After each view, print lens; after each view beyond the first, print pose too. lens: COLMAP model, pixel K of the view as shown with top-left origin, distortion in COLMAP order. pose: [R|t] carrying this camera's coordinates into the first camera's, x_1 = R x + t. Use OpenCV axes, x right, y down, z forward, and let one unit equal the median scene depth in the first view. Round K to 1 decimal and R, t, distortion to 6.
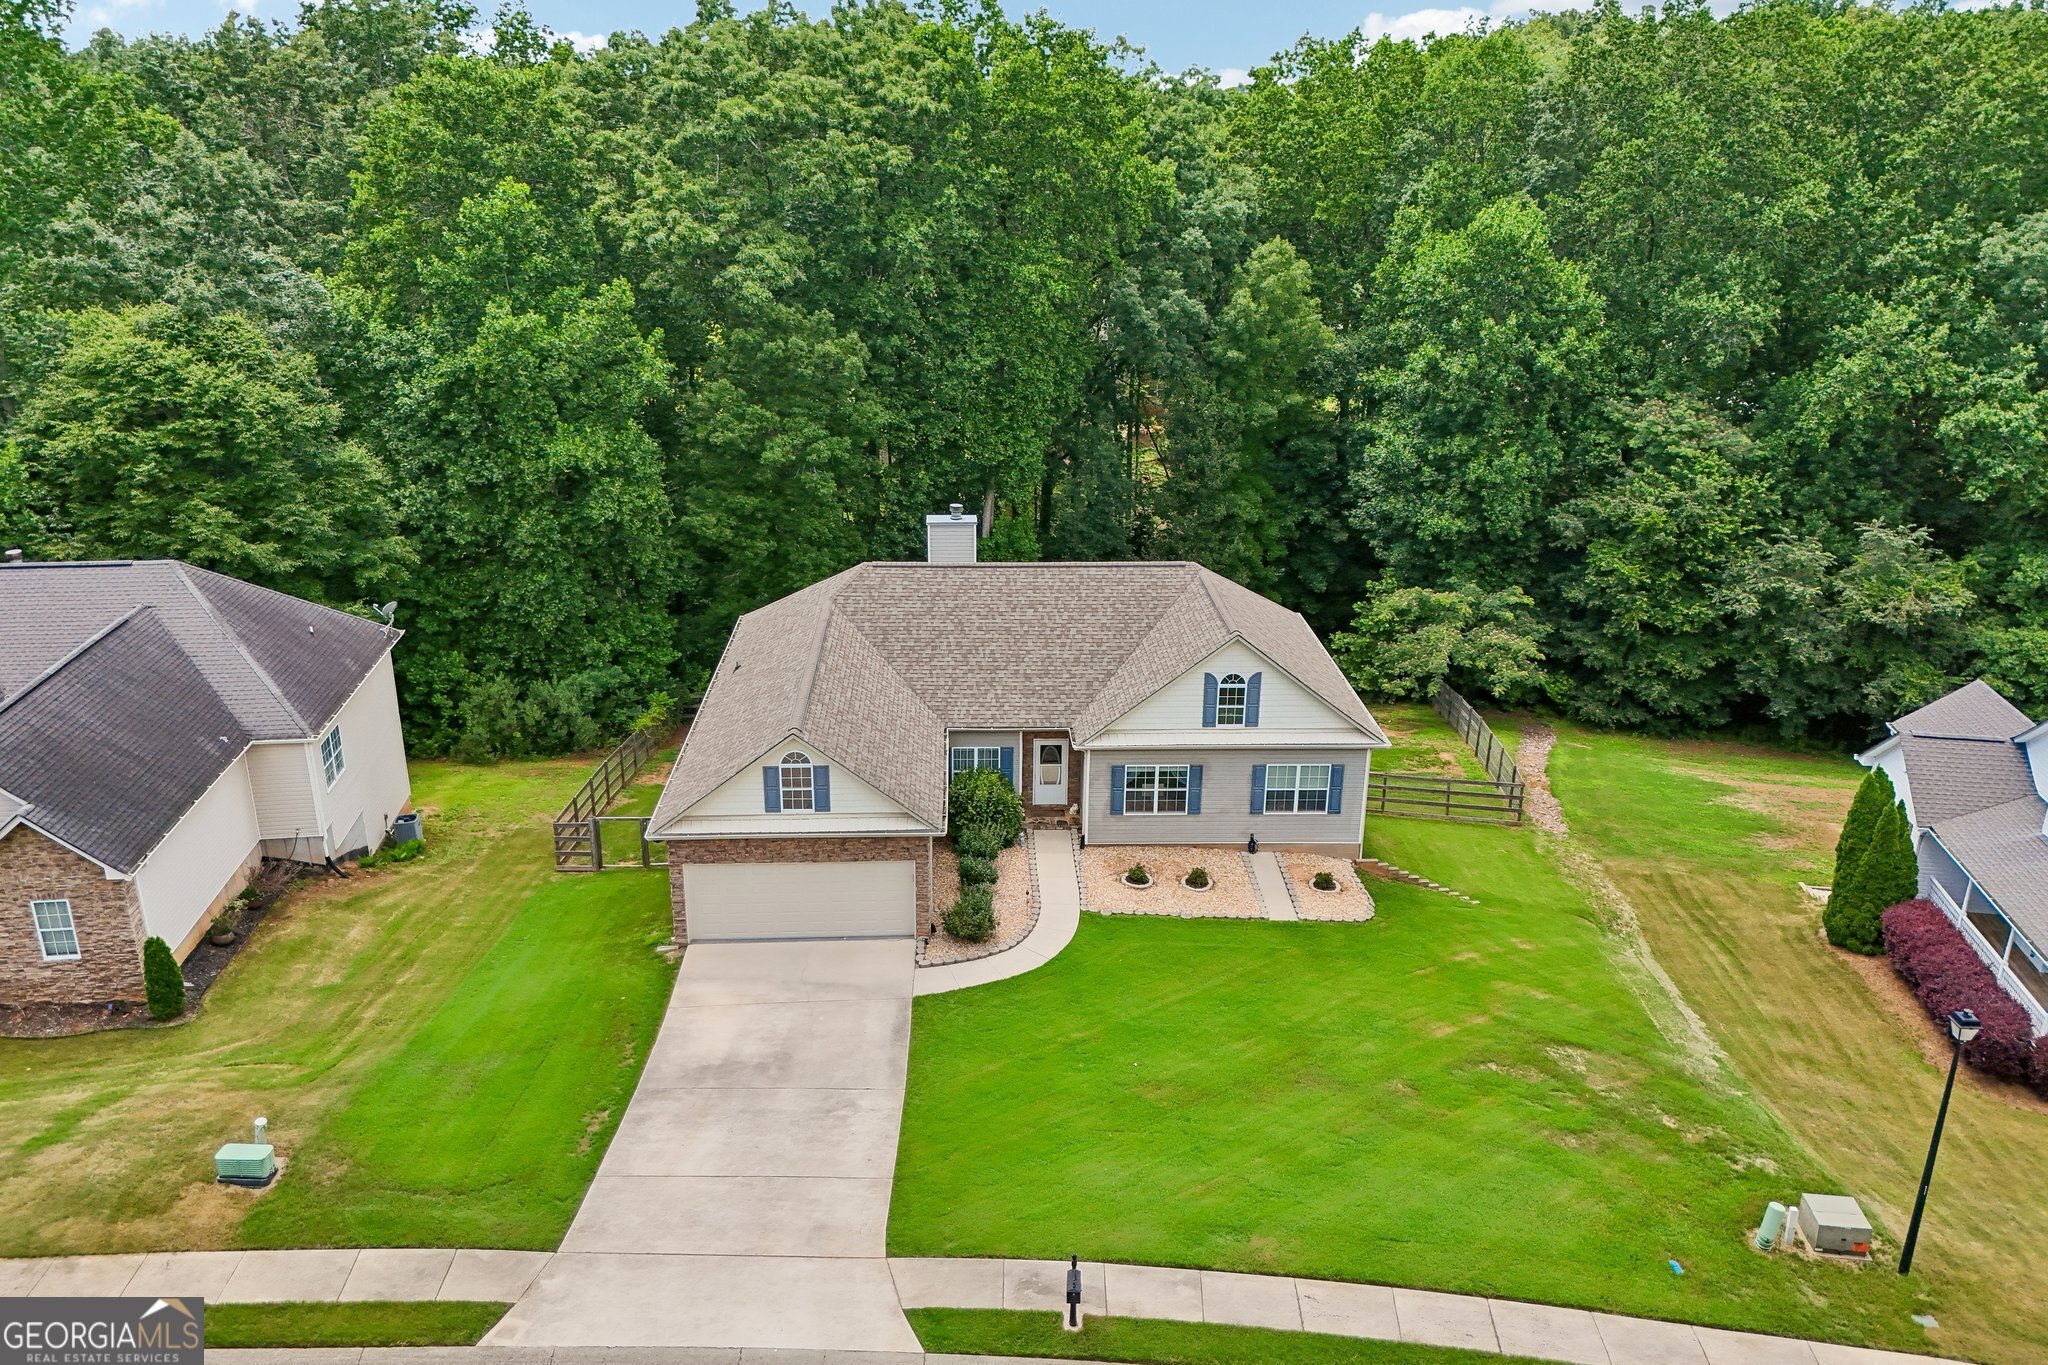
lens RADIAL K [[1503.9, 0, 1032.3], [0, 1503.9, 672.7], [0, 0, 1]] dist [0.090076, -0.082233]
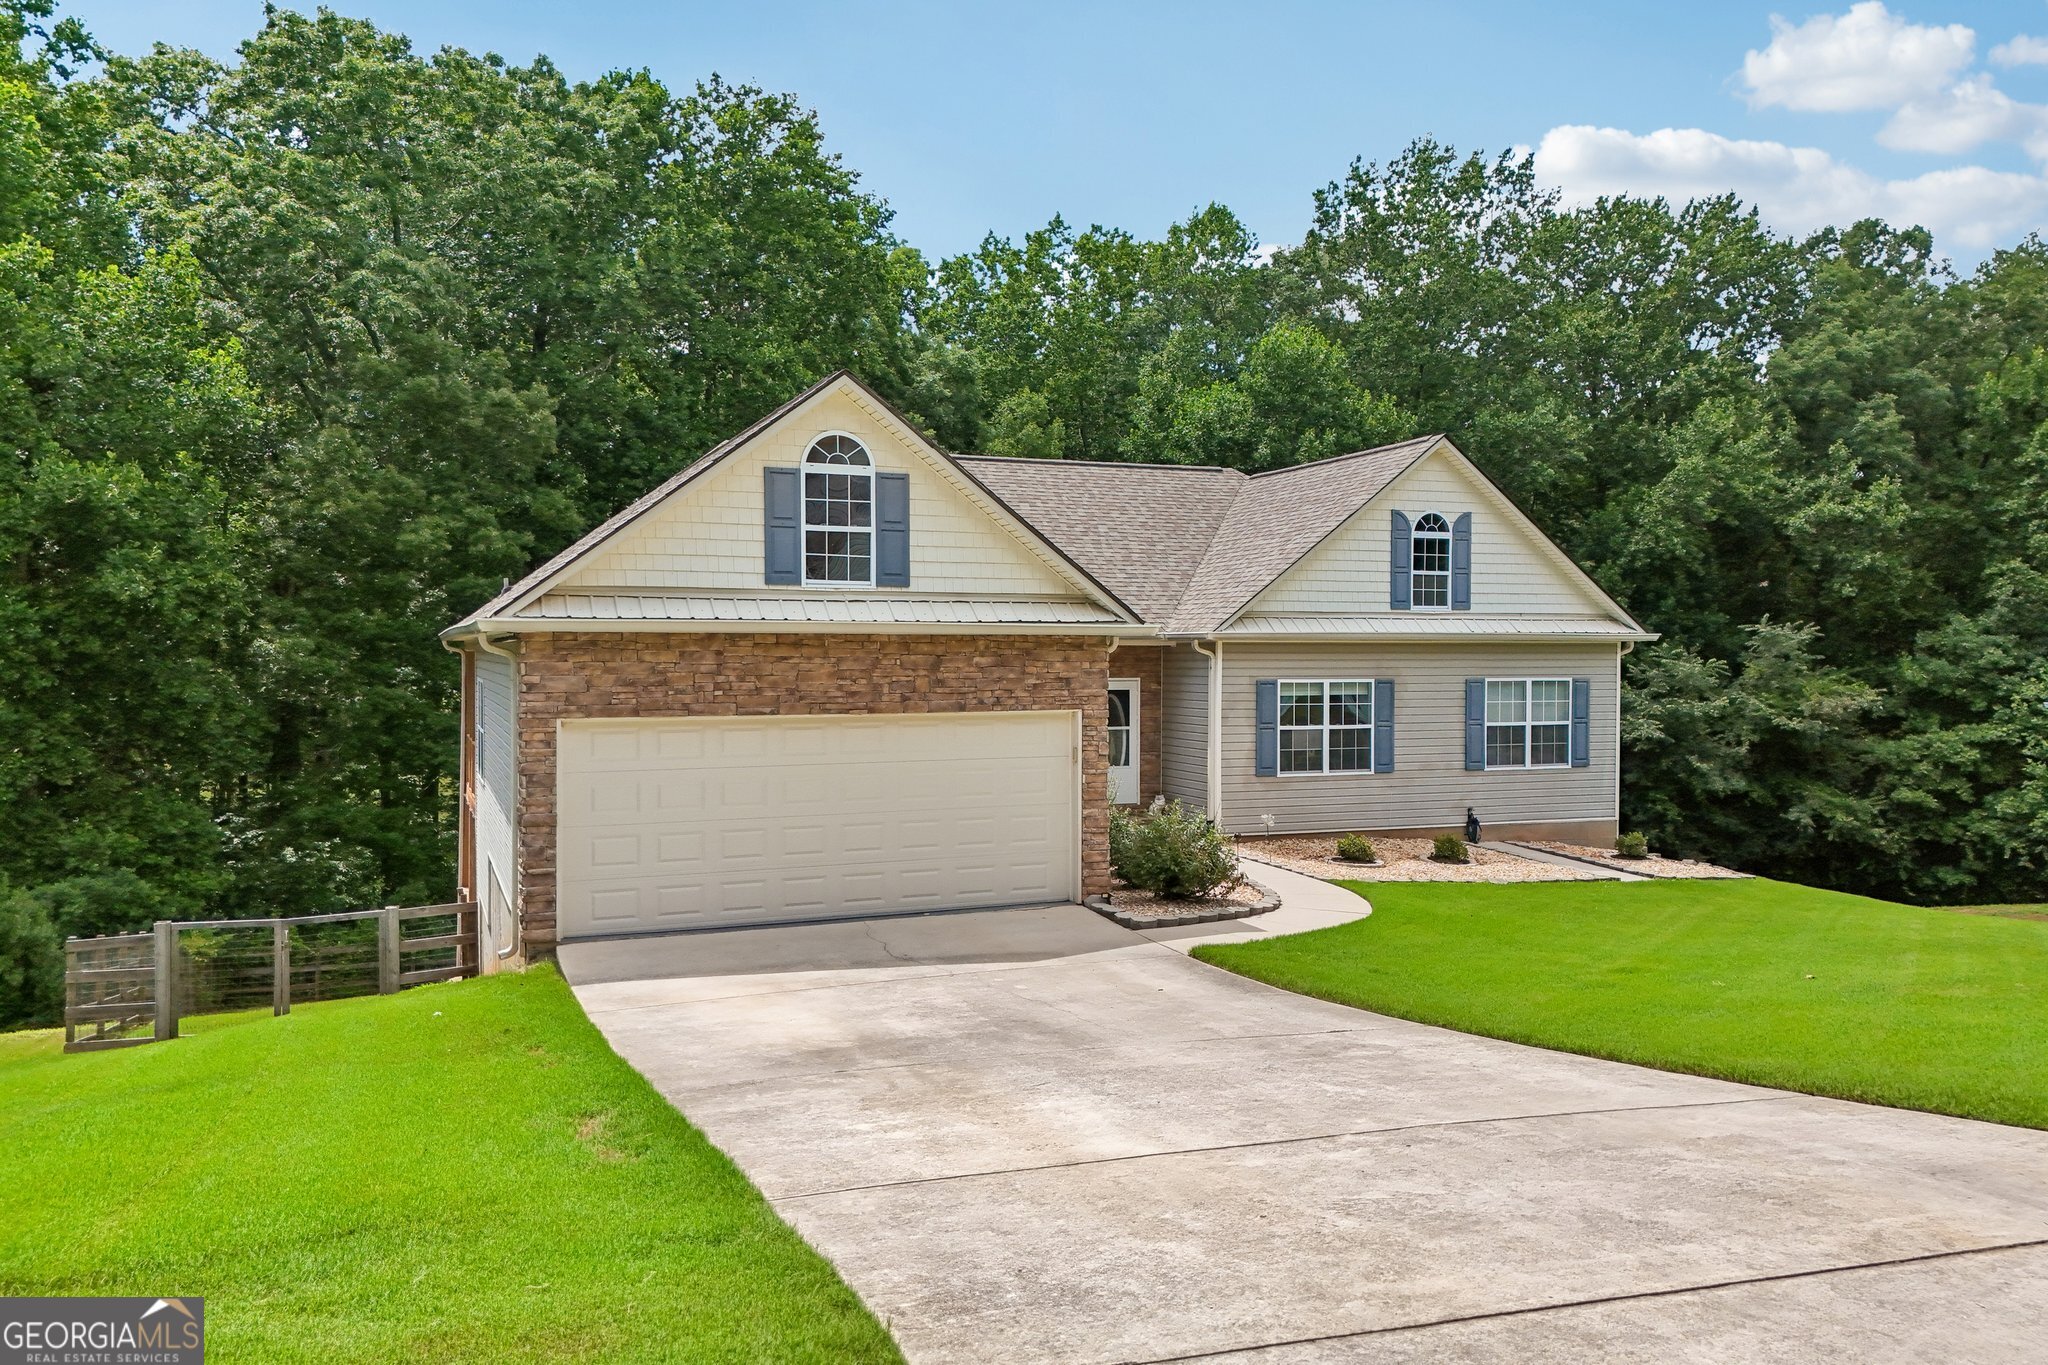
lens RADIAL K [[1507.3, 0, 1029.2], [0, 1507.3, 687.8], [0, 0, 1]] dist [0.080386, -0.071369]
pose [[0.943435, -0.018890, 0.331018, -0.177908], [0.123478, 0.946576, -0.297906, 0.183952], [-0.307706, 0.321928, 0.895365, 0.431351]]
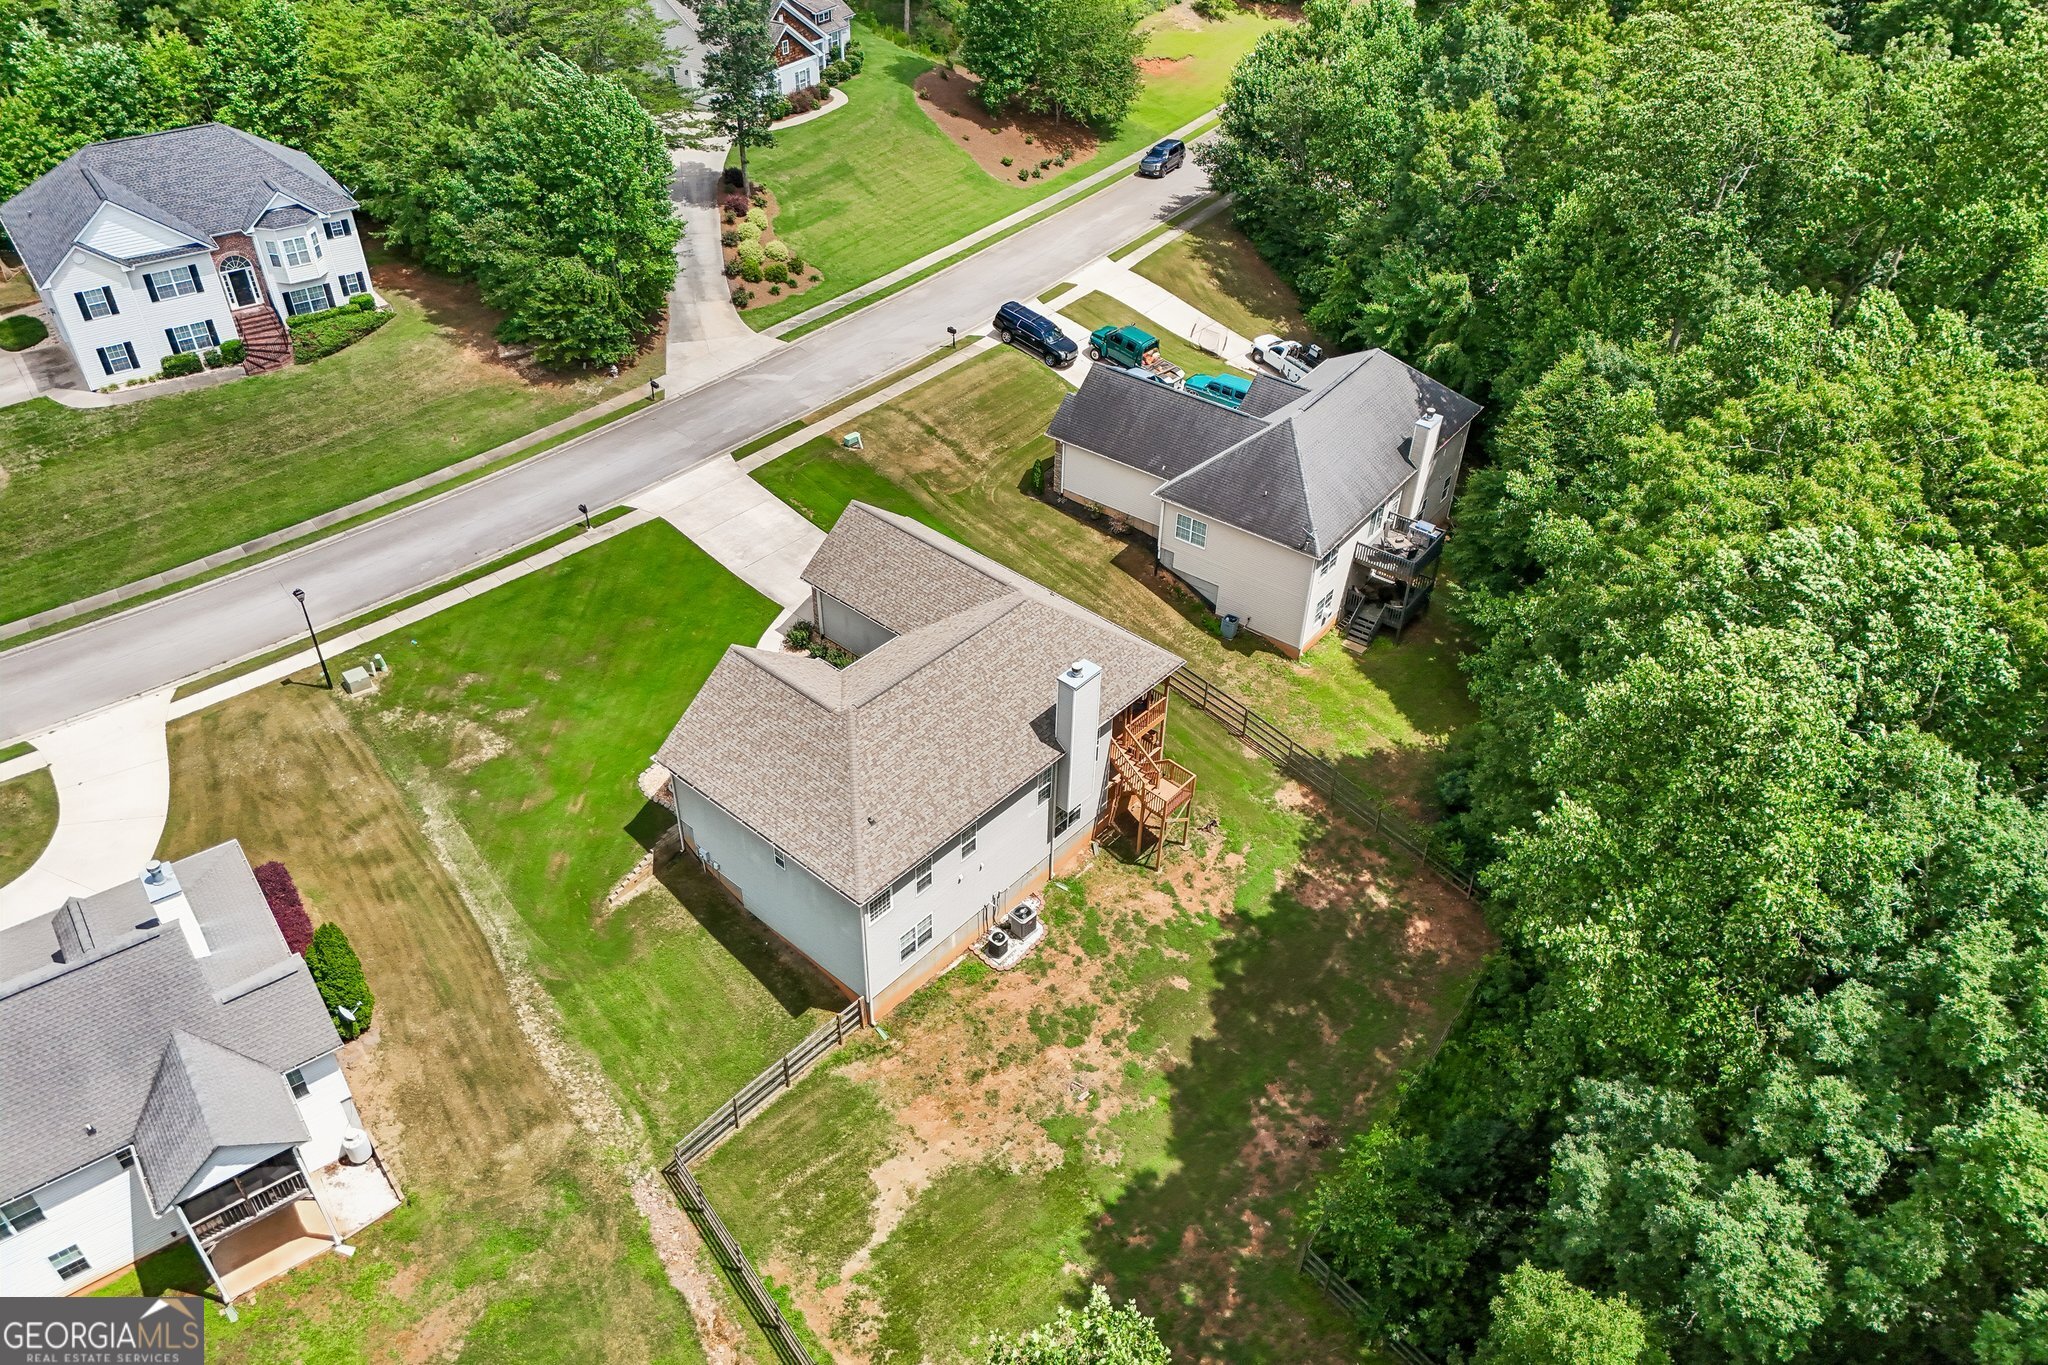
lens RADIAL K [[1503.9, 0, 1032.3], [0, 1503.9, 672.7], [0, 0, 1]] dist [0.090076, -0.082233]
pose [[-0.691983, 0.429751, -0.580064, 0.638125], [-0.278870, 0.582011, 0.763869, -0.973652], [0.665876, 0.690346, -0.282897, 1.298164]]
